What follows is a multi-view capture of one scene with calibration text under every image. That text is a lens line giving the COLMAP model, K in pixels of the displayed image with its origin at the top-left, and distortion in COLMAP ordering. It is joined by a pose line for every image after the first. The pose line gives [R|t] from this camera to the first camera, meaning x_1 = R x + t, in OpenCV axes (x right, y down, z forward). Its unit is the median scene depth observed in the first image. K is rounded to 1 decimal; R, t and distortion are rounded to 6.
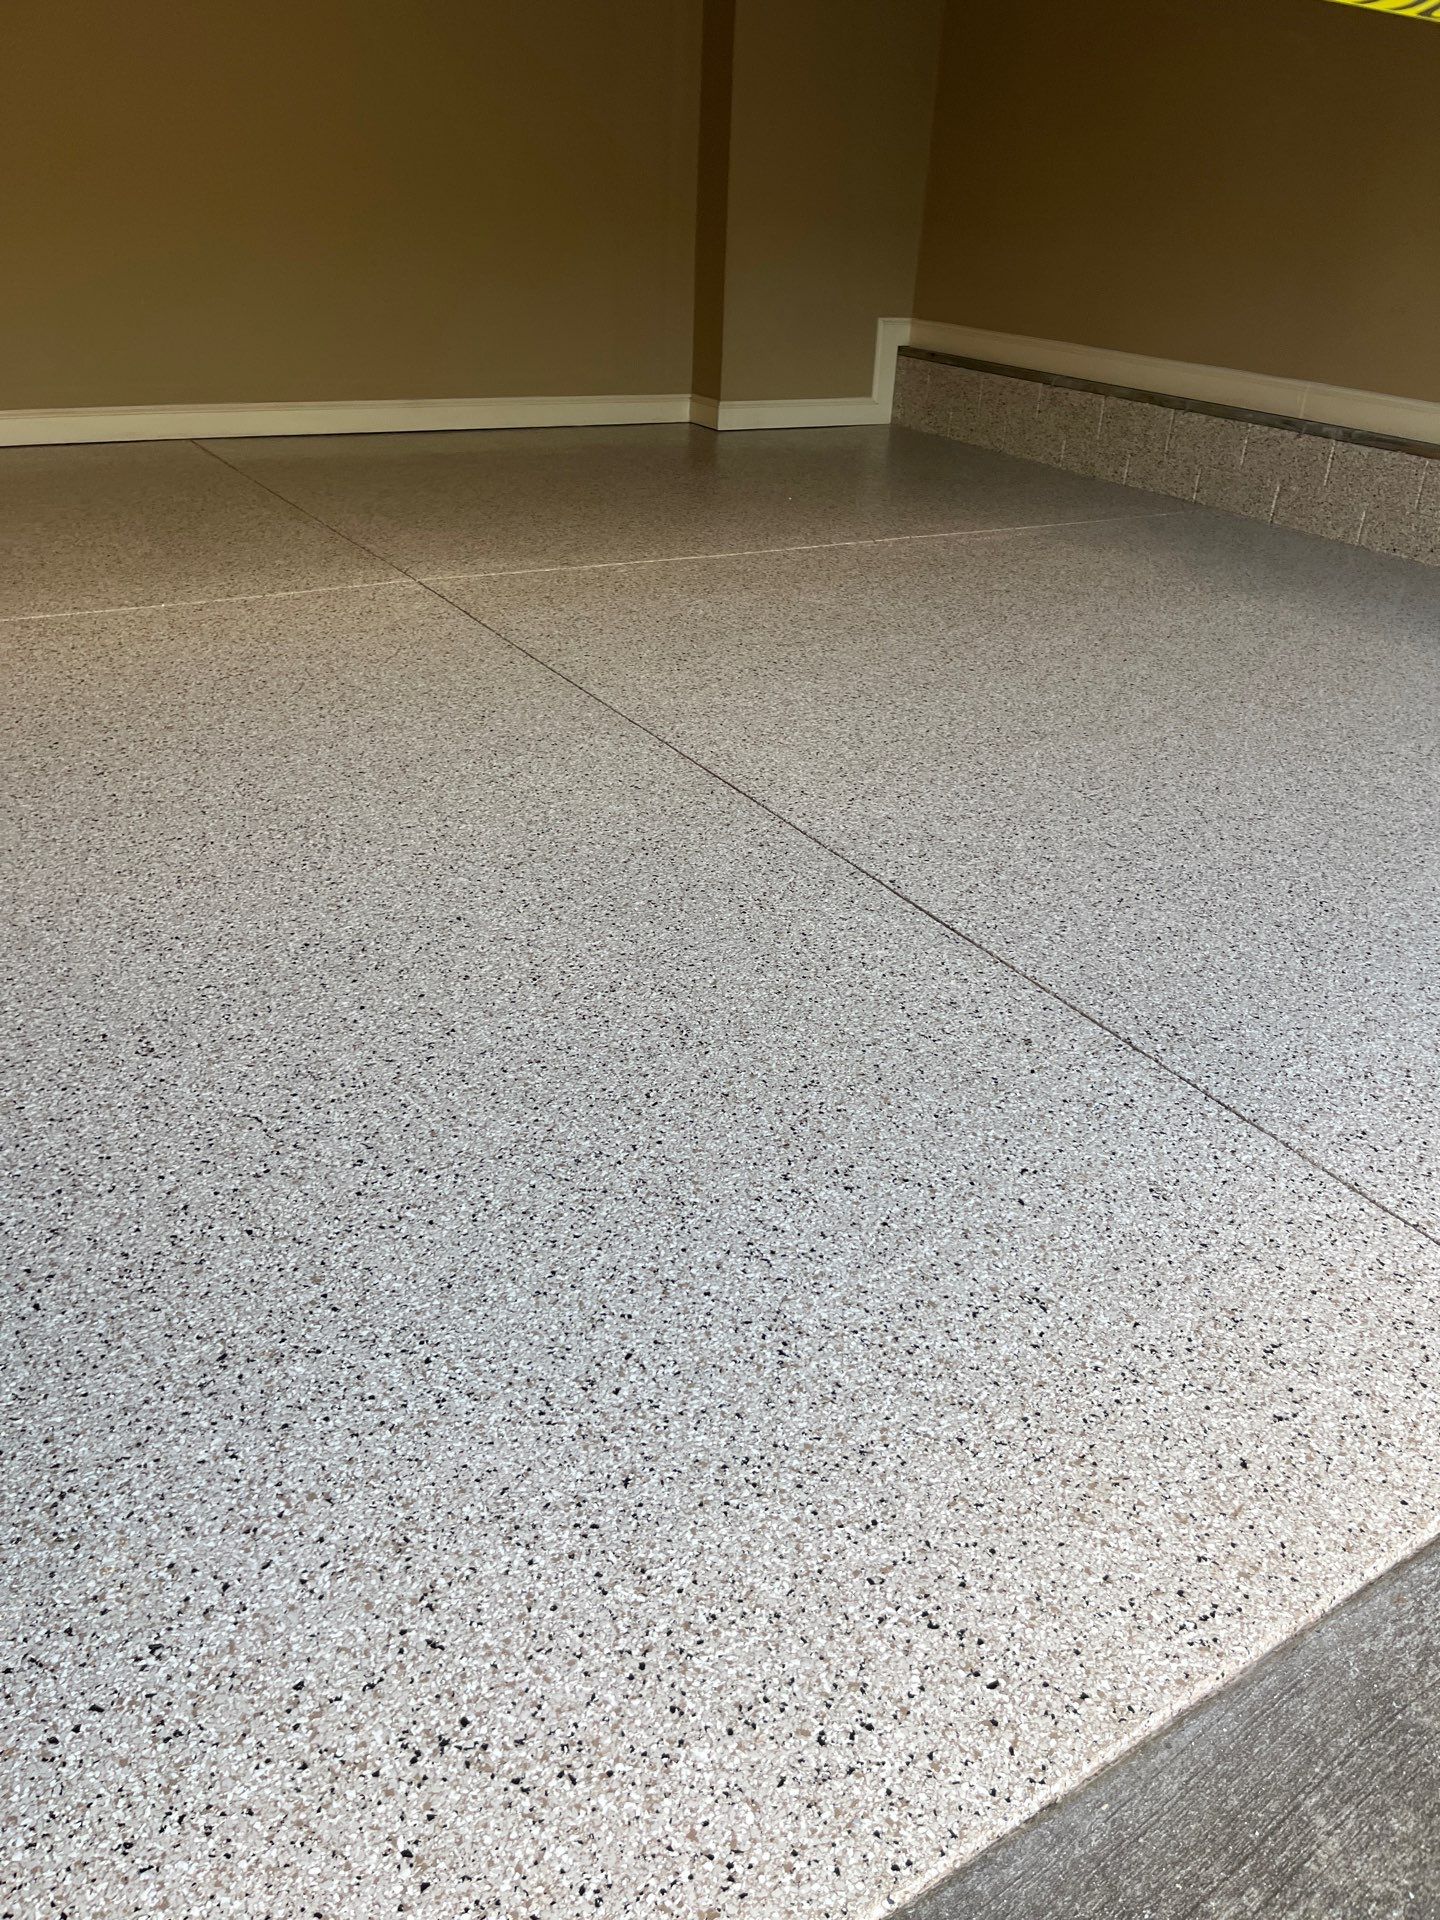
lens RADIAL K [[1428.1, 0, 755.0], [0, 1428.1, 957.4], [0, 0, 1]] dist [0.063458, -0.095462]
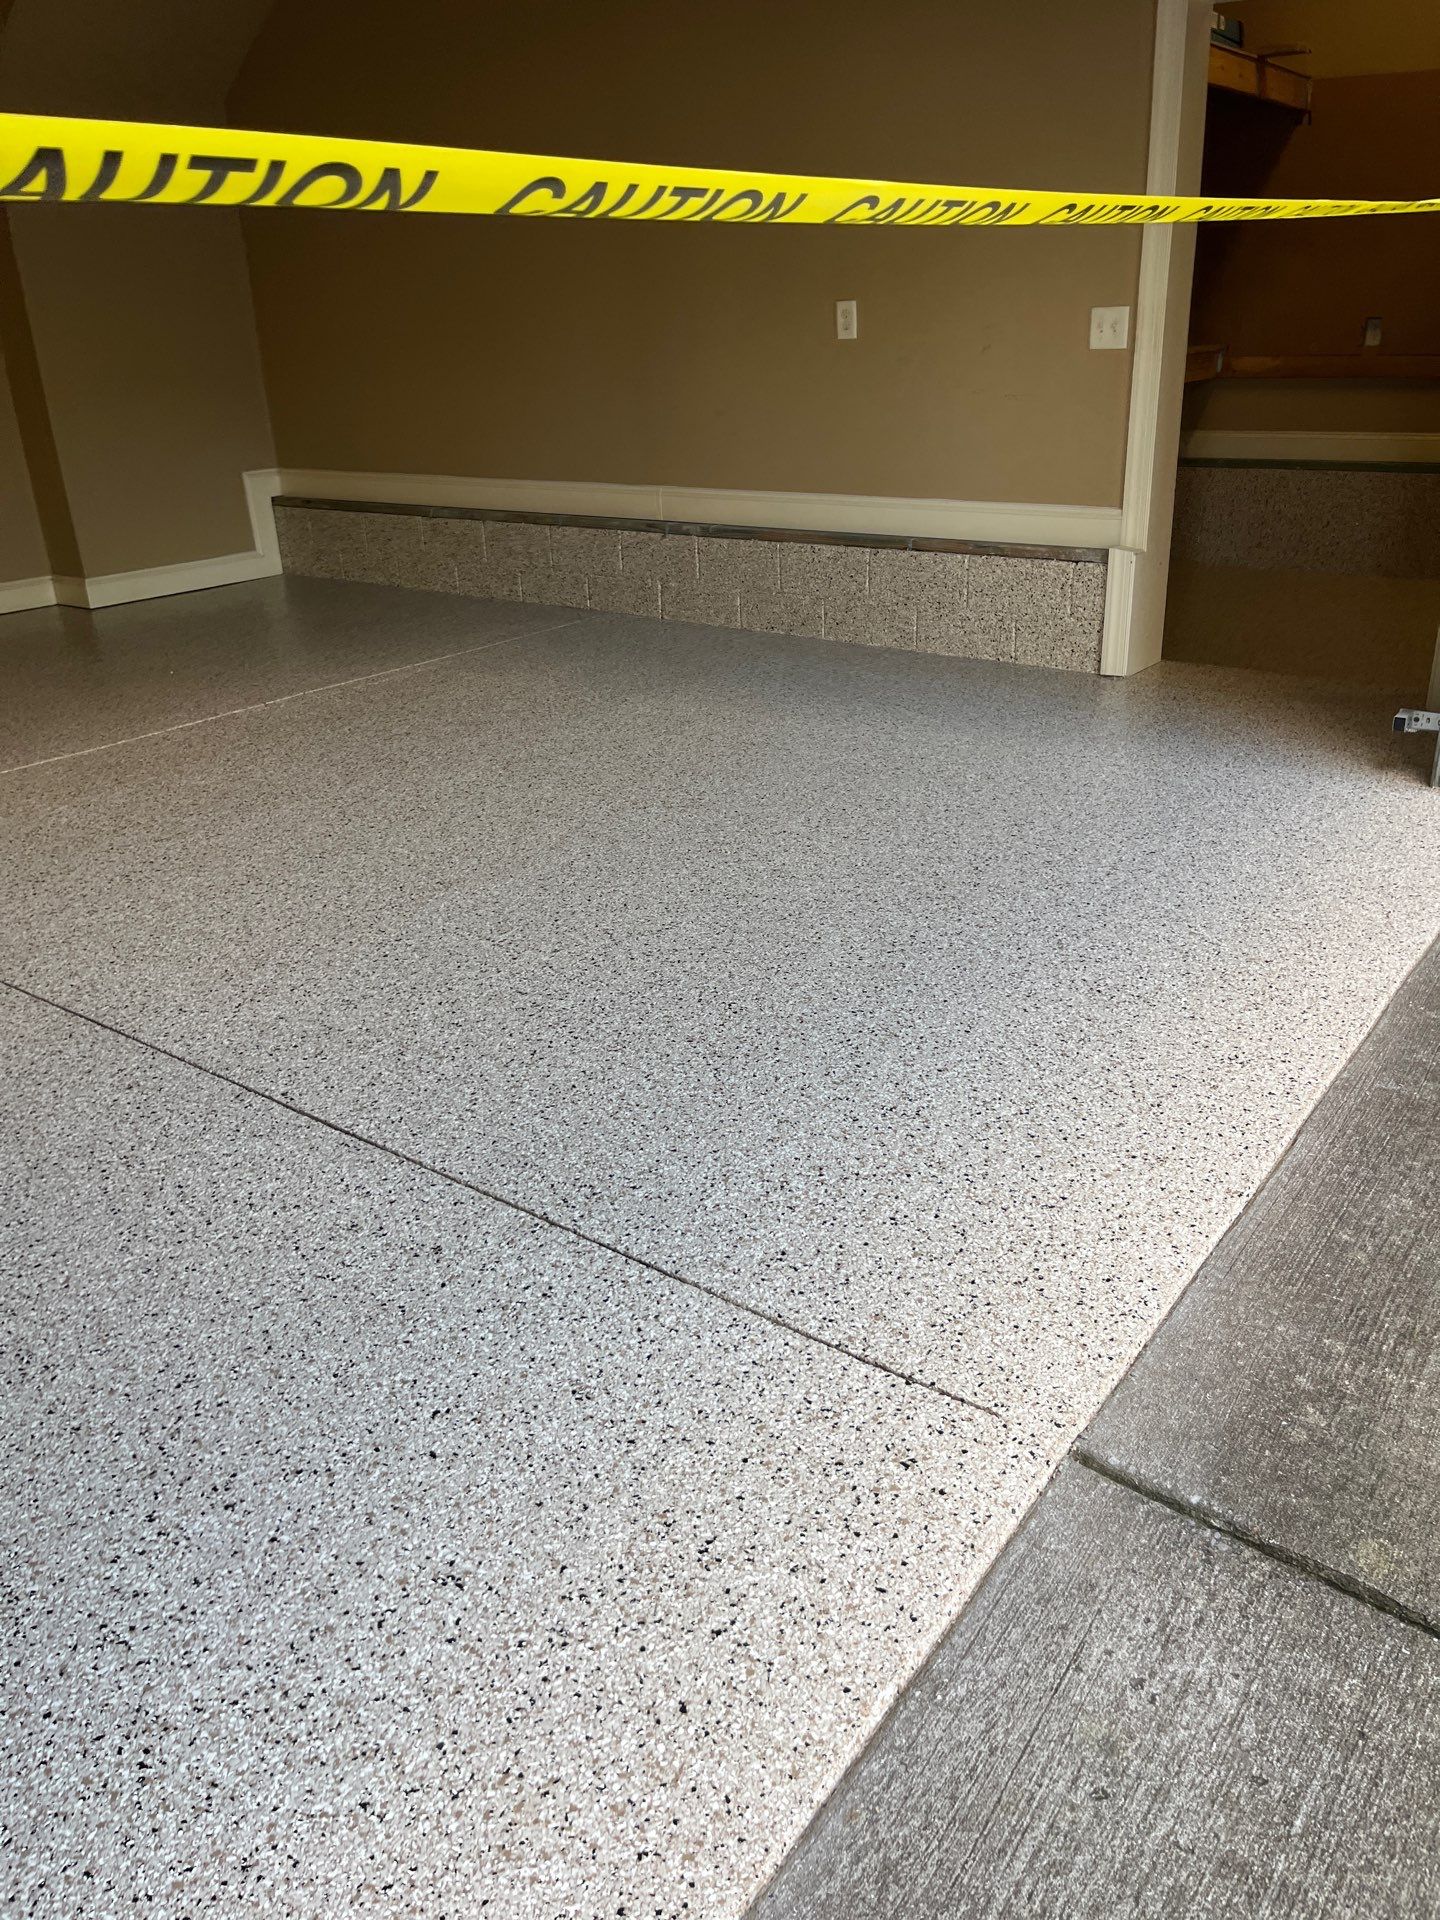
lens RADIAL K [[1428.1, 0, 733.1], [0, 1428.1, 953.1], [0, 0, 1]] dist [0.063458, -0.095462]
pose [[0.931048, -0.224887, 0.287361, 0.172604], [0.245356, 0.968733, -0.036829, -0.052895], [-0.270093, 0.104796, 0.957114, 0.061312]]
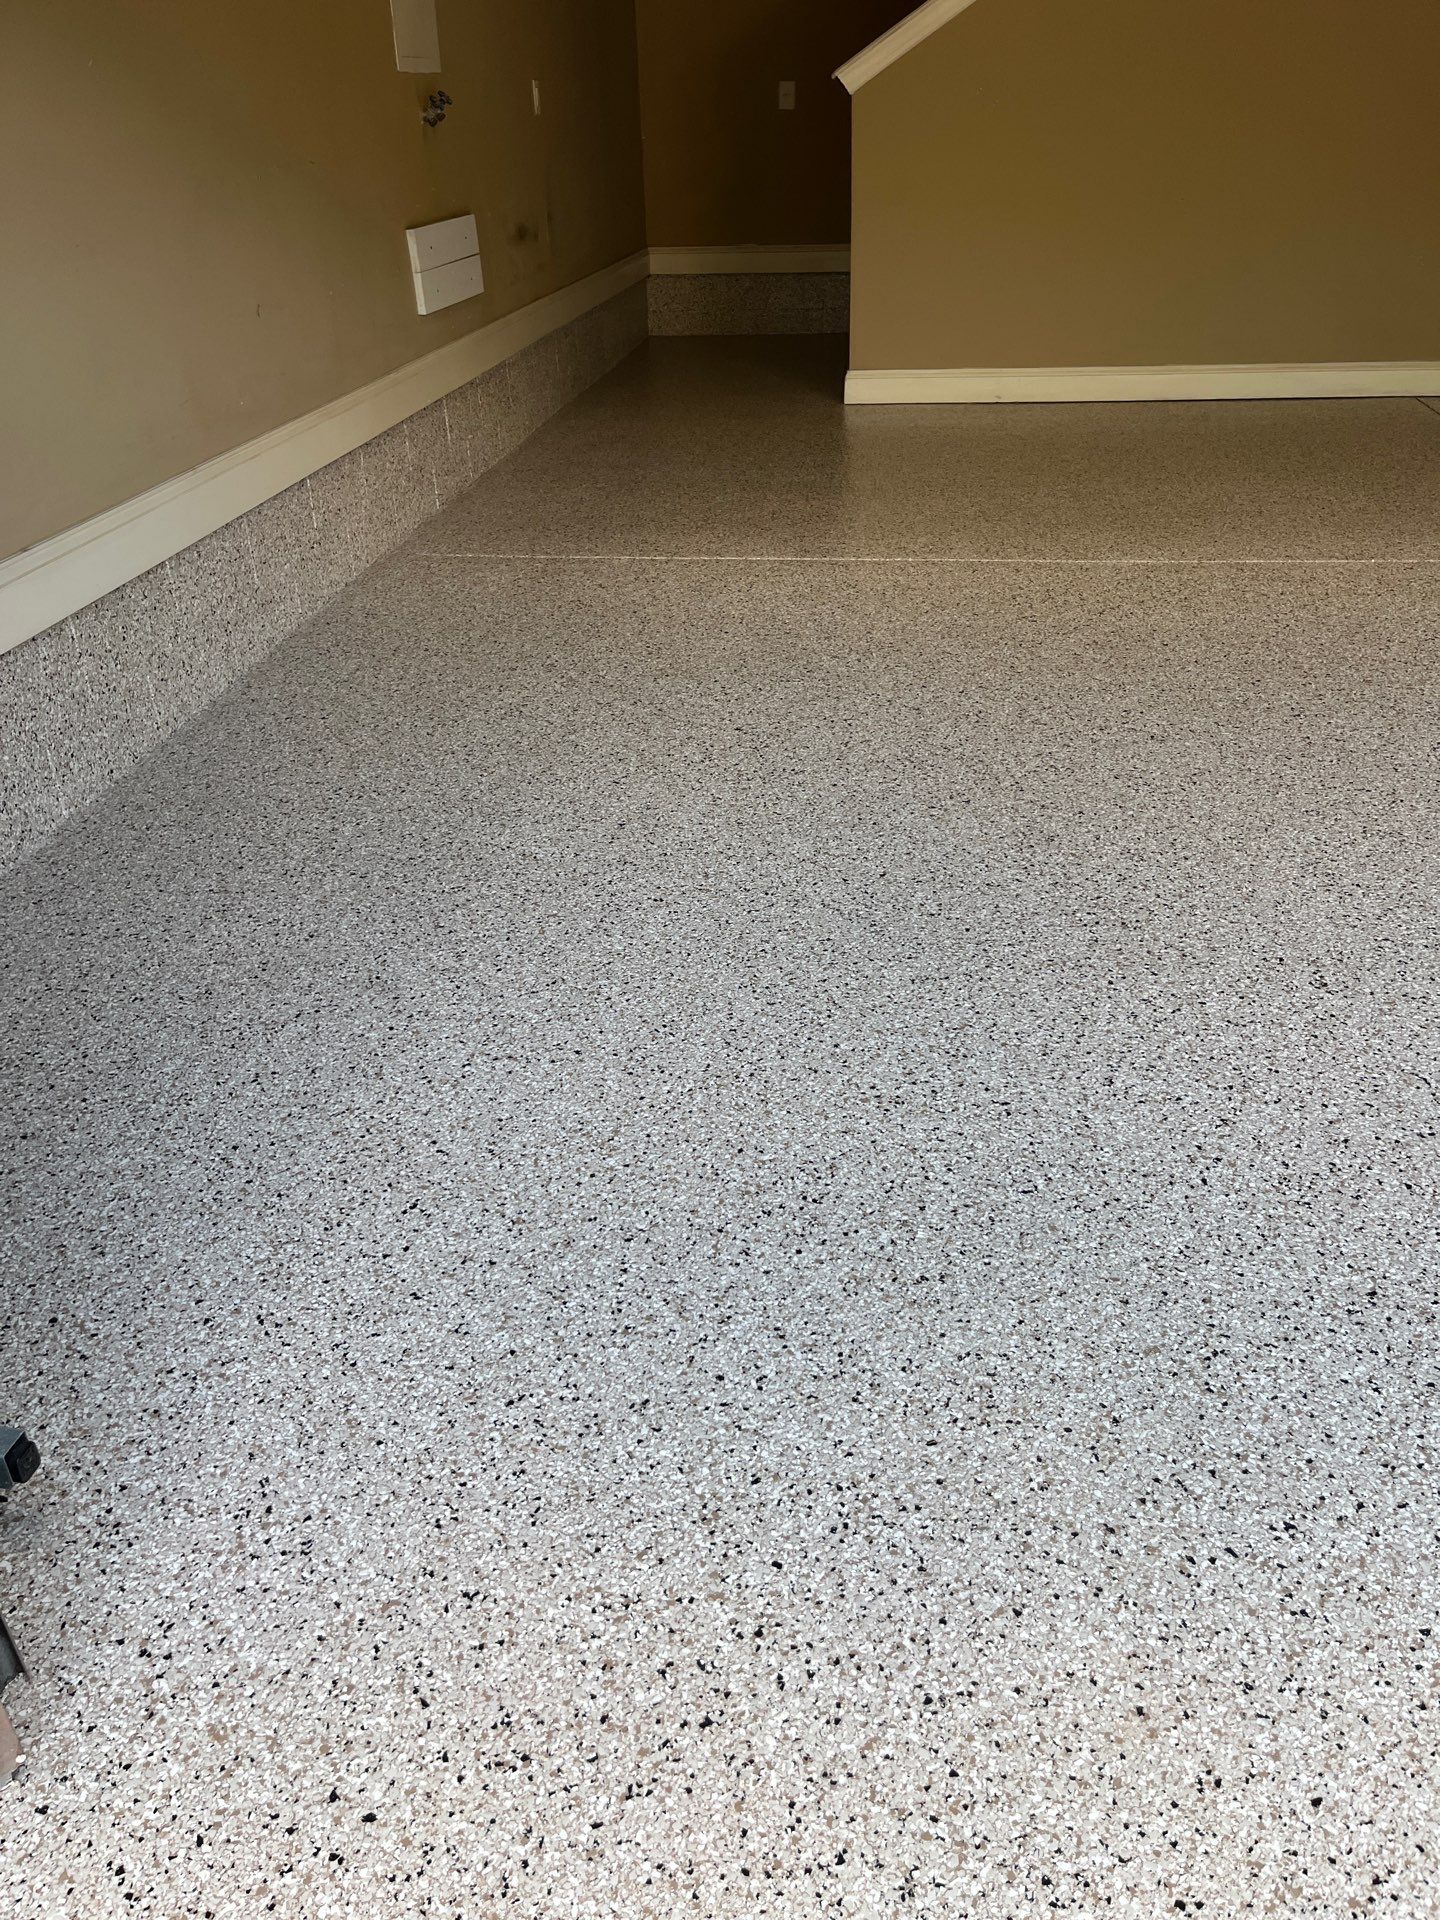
lens RADIAL K [[1428.1, 0, 724.2], [0, 1428.1, 962.7], [0, 0, 1]] dist [0.063458, -0.095462]
pose [[0.755868, 0.263562, -0.599332, -0.144246], [-0.248754, 0.962359, 0.109482, 0.047746], [0.605628, 0.066332, 0.792979, -0.084372]]
